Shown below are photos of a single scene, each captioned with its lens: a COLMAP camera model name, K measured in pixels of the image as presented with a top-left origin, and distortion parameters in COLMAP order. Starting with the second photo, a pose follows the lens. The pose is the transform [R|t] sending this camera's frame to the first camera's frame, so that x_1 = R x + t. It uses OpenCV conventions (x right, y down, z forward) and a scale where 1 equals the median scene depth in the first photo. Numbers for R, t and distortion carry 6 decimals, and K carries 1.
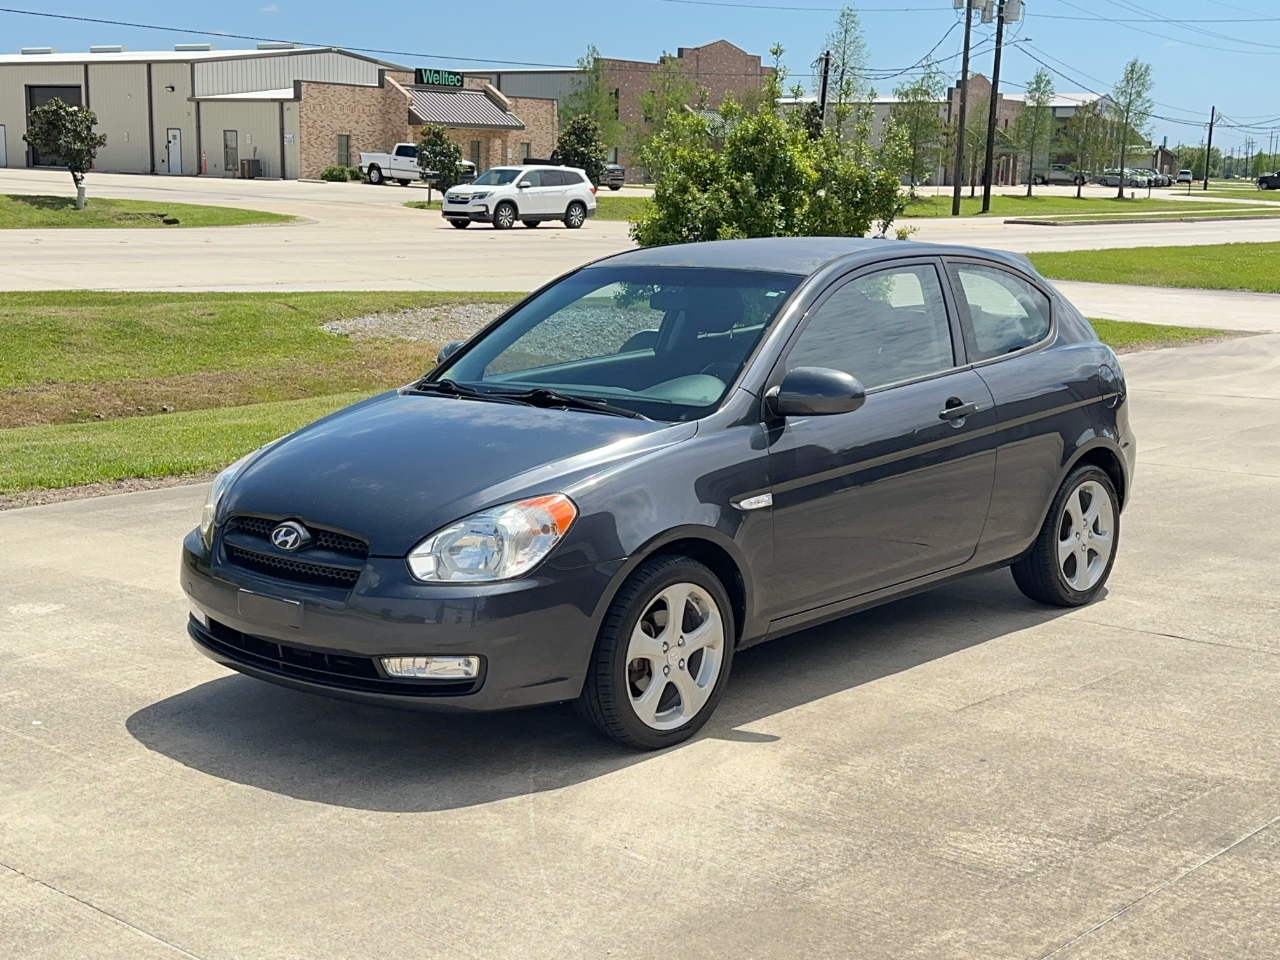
lens RADIAL K [[1754.1, 0, 634.0], [0, 1754.1, 478.9], [0, 0, 1]] dist [0.206354, -0.467194]
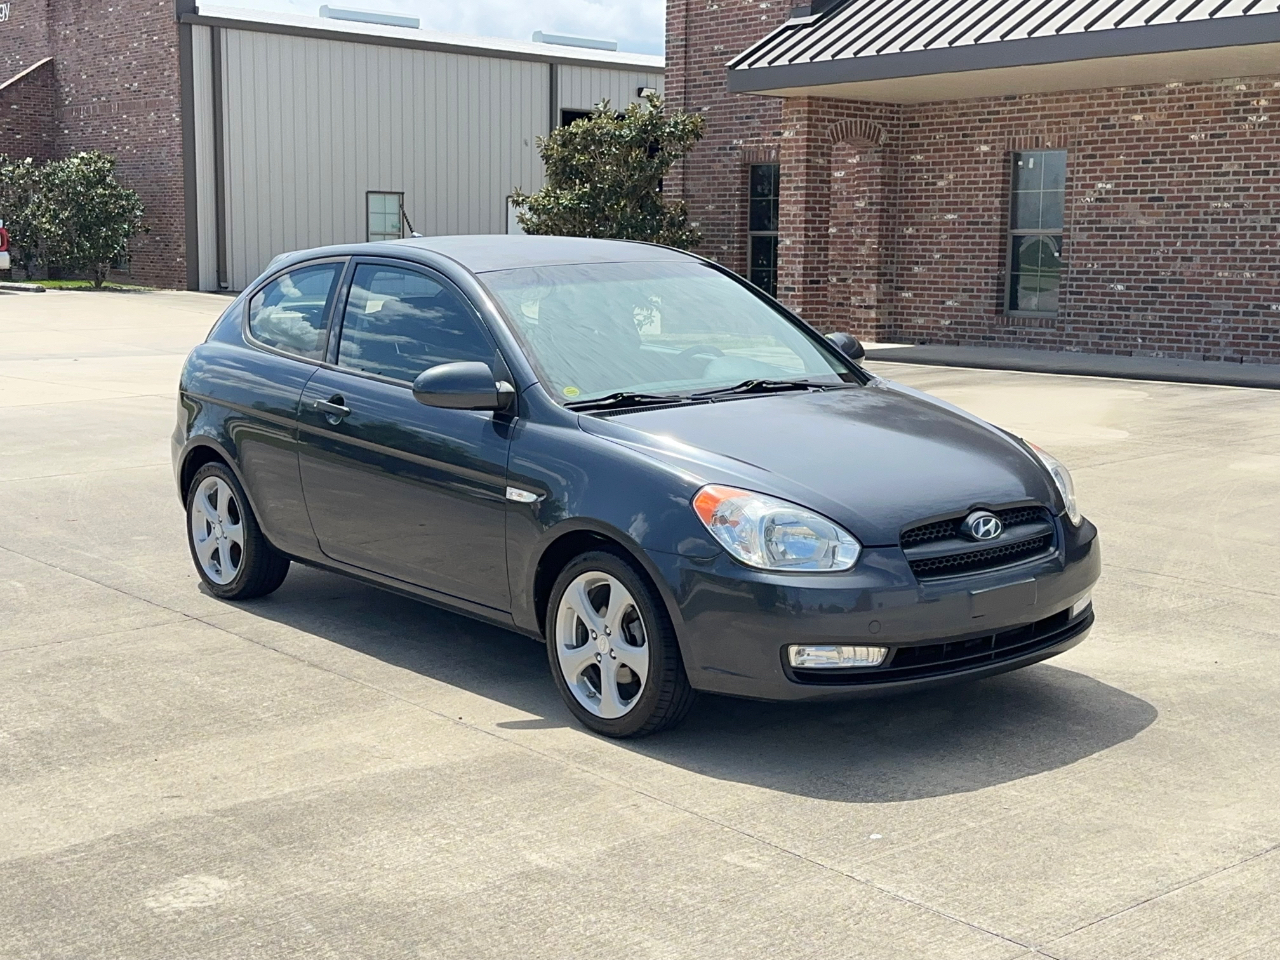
lens RADIAL K [[1731.0, 0, 614.6], [0, 1731.0, 474.5], [0, 0, 1]] dist [0.211301, -0.508542]
pose [[0.149404, -0.148034, 0.977632, -1.004585], [0.163504, 0.978817, 0.123226, -0.127991], [-0.975164, 0.141437, 0.170443, 0.875393]]
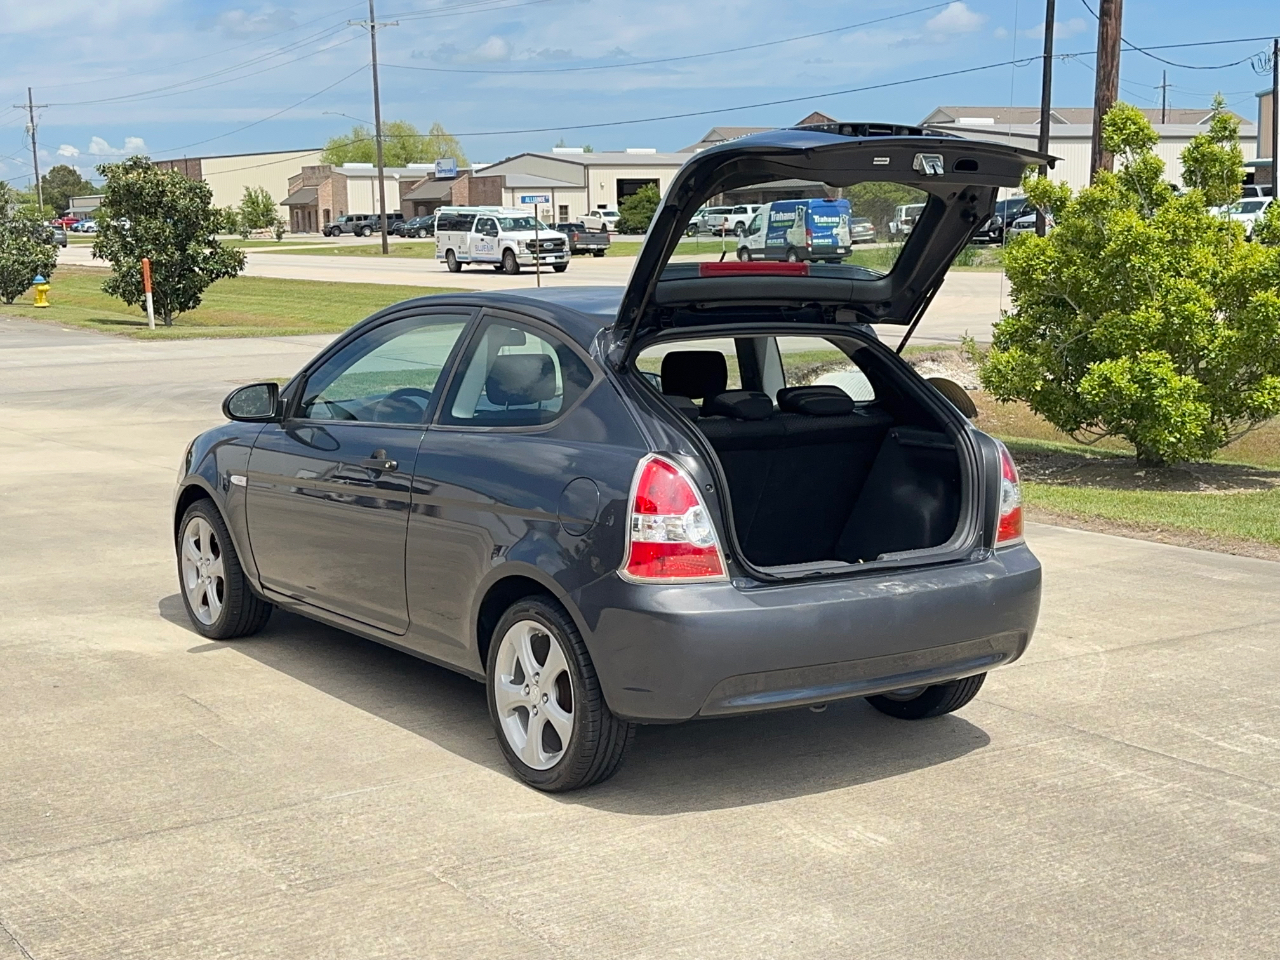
lens RADIAL K [[1755.3, 0, 640.0], [0, 1755.3, 480.0], [0, 0, 1]] dist [0.199650, -0.432143]
pose [[-0.214807, 0.124874, -0.968640, 1.102493], [-0.159045, 0.974081, 0.160845, -0.210805], [0.963620, 0.188608, -0.189379, 1.354785]]
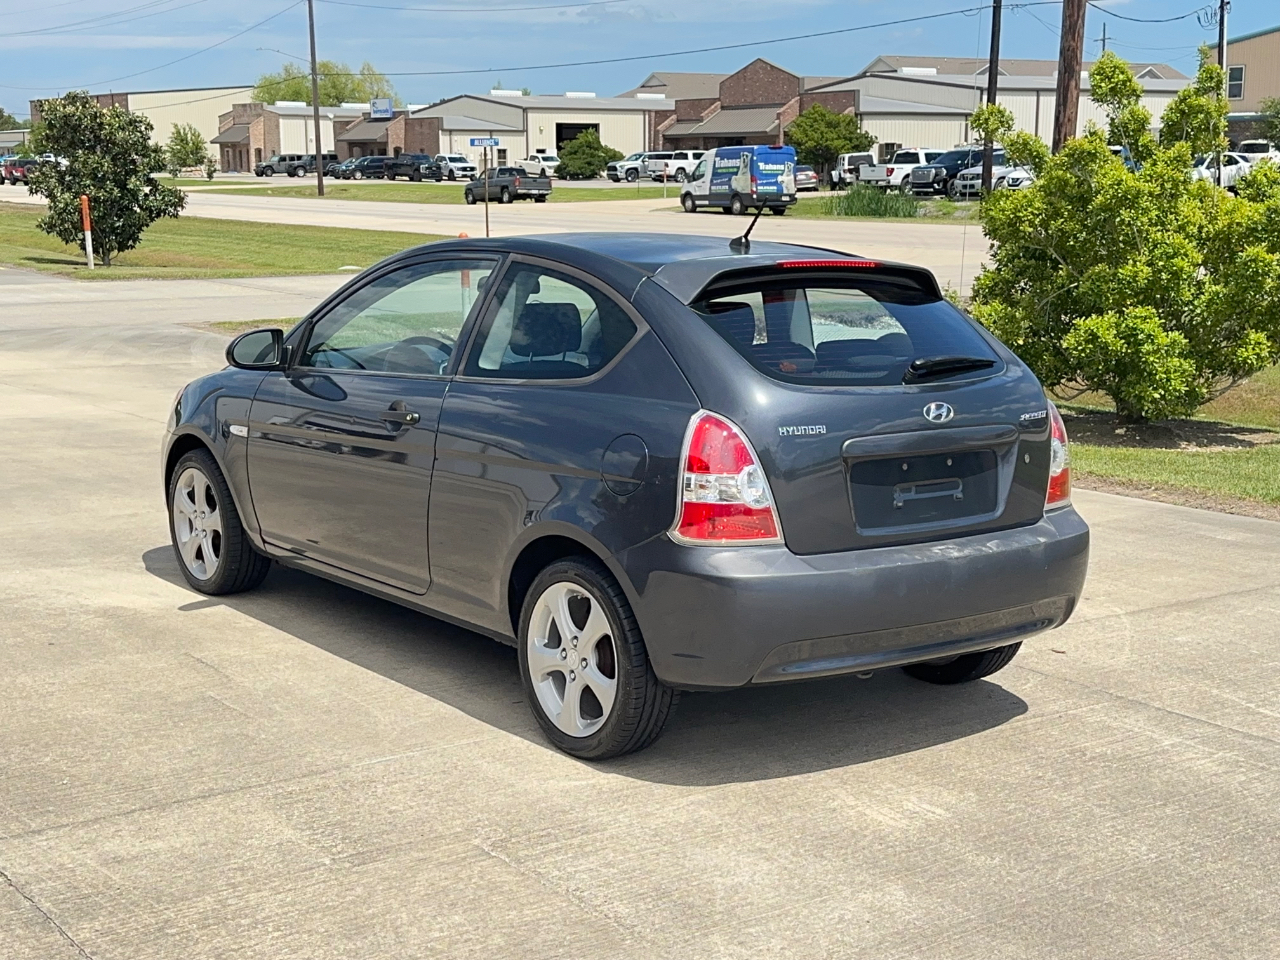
lens RADIAL K [[1762.7, 0, 640.0], [0, 1762.7, 480.0], [0, 0, 1]] dist [0.179236, -0.333105]
pose [[-0.179617, 0.151078, -0.972066, 1.080456], [-0.174932, 0.967483, 0.182690, -0.200387], [0.968058, 0.202860, -0.147348, 1.297849]]
